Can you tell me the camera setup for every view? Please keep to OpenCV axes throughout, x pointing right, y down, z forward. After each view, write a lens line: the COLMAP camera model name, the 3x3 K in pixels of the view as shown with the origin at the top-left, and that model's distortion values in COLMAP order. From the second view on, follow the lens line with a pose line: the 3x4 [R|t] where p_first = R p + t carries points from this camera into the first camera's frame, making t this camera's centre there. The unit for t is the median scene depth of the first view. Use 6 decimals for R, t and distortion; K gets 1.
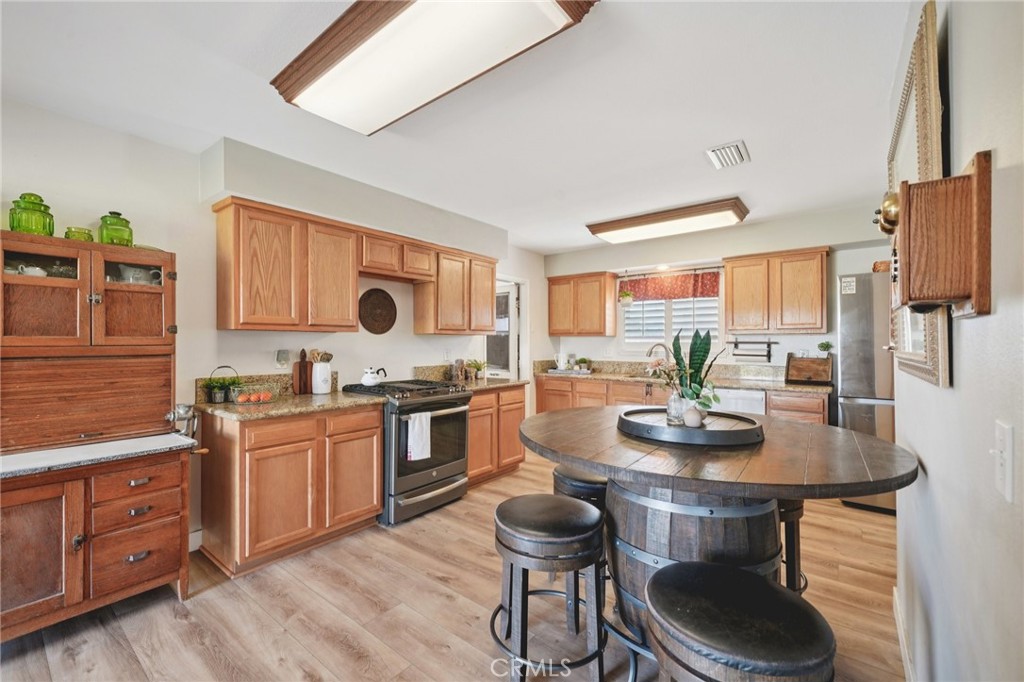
lens RADIAL K [[417.0, 0, 511.3], [0, 417.0, 339.2], [0, 0, 1]] dist [-0.003066, 0.000002]
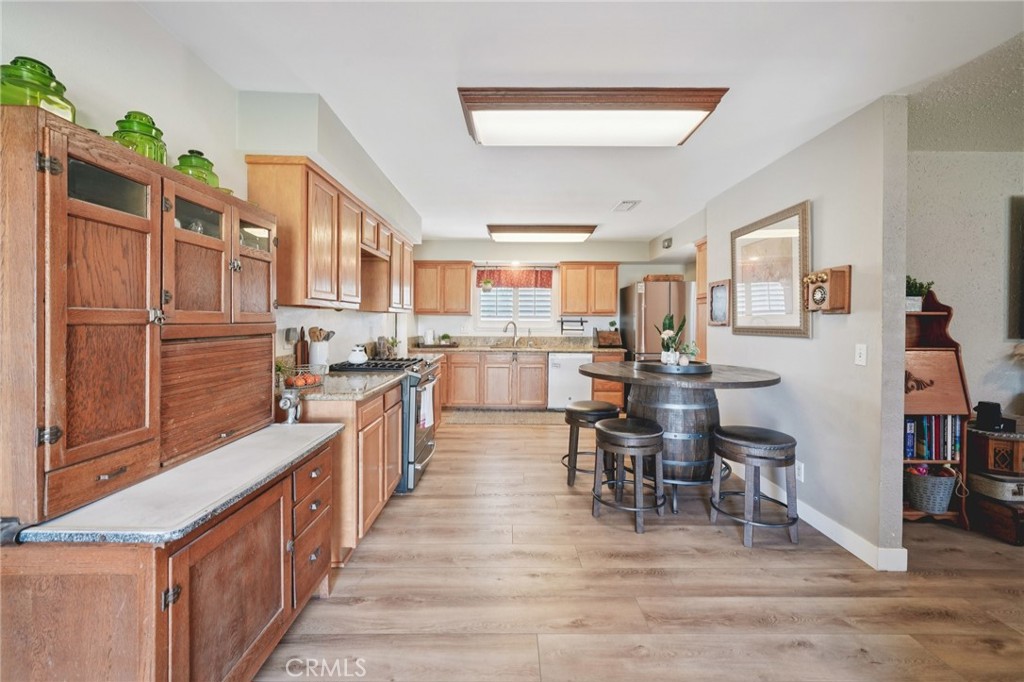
lens RADIAL K [[417.0, 0, 499.9], [0, 417.0, 322.2], [0, 0, 1]] dist [-0.003066, 0.000002]
pose [[0.775909, -0.001431, 0.630843, -0.611037], [-0.004812, 0.999955, 0.008187, 0.002817], [-0.630826, -0.009388, 0.775868, 0.022238]]
